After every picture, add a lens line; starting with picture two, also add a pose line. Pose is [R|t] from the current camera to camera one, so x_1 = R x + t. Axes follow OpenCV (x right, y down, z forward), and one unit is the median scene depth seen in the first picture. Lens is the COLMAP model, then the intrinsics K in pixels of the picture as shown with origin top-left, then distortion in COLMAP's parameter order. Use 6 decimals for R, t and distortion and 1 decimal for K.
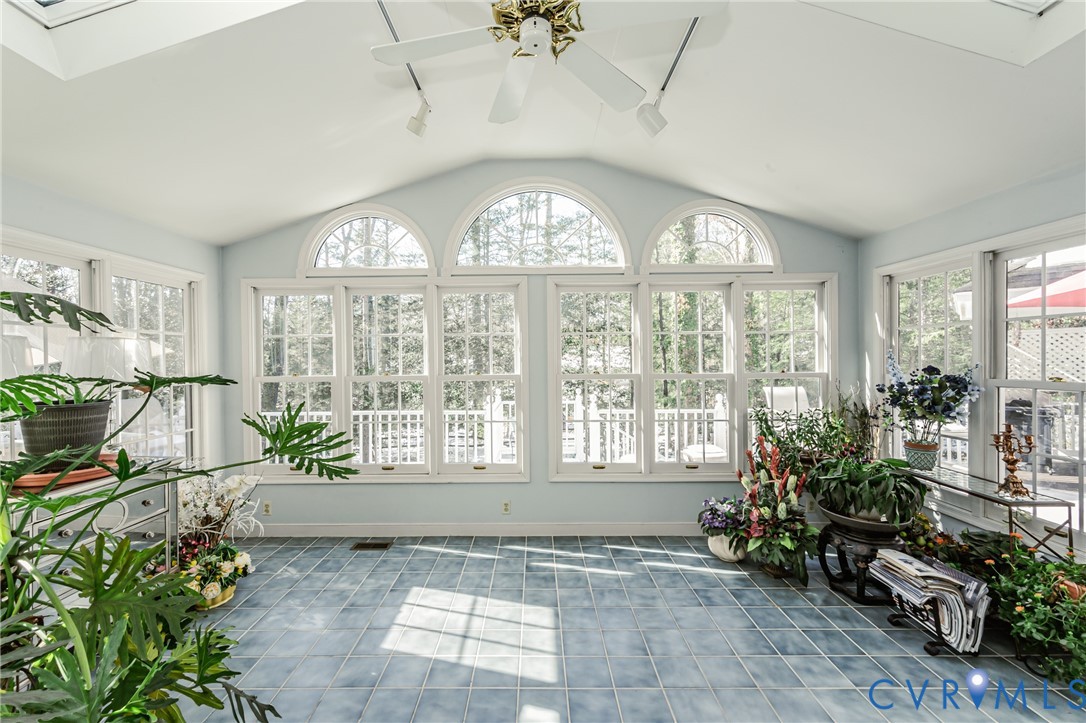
lens RADIAL K [[439.4, 0, 535.6], [0, 439.4, 358.0], [0, 0, 1]] dist [-0.000678, -0.000022]
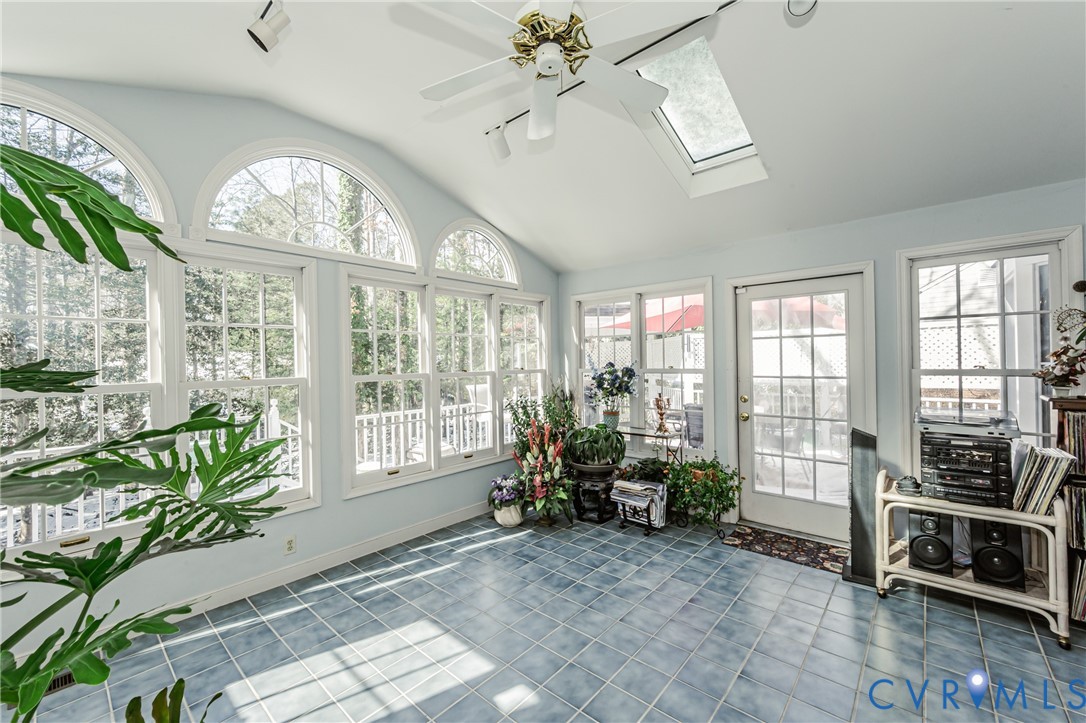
lens RADIAL K [[439.4, 0, 543.1], [0, 439.4, 359.4], [0, 0, 1]] dist [-0.000678, -0.000022]
pose [[0.656577, -0.001103, 0.754258, -0.408646], [0.013297, 0.999860, -0.010113, 0.020421], [-0.754142, 0.016670, 0.656500, 0.144826]]
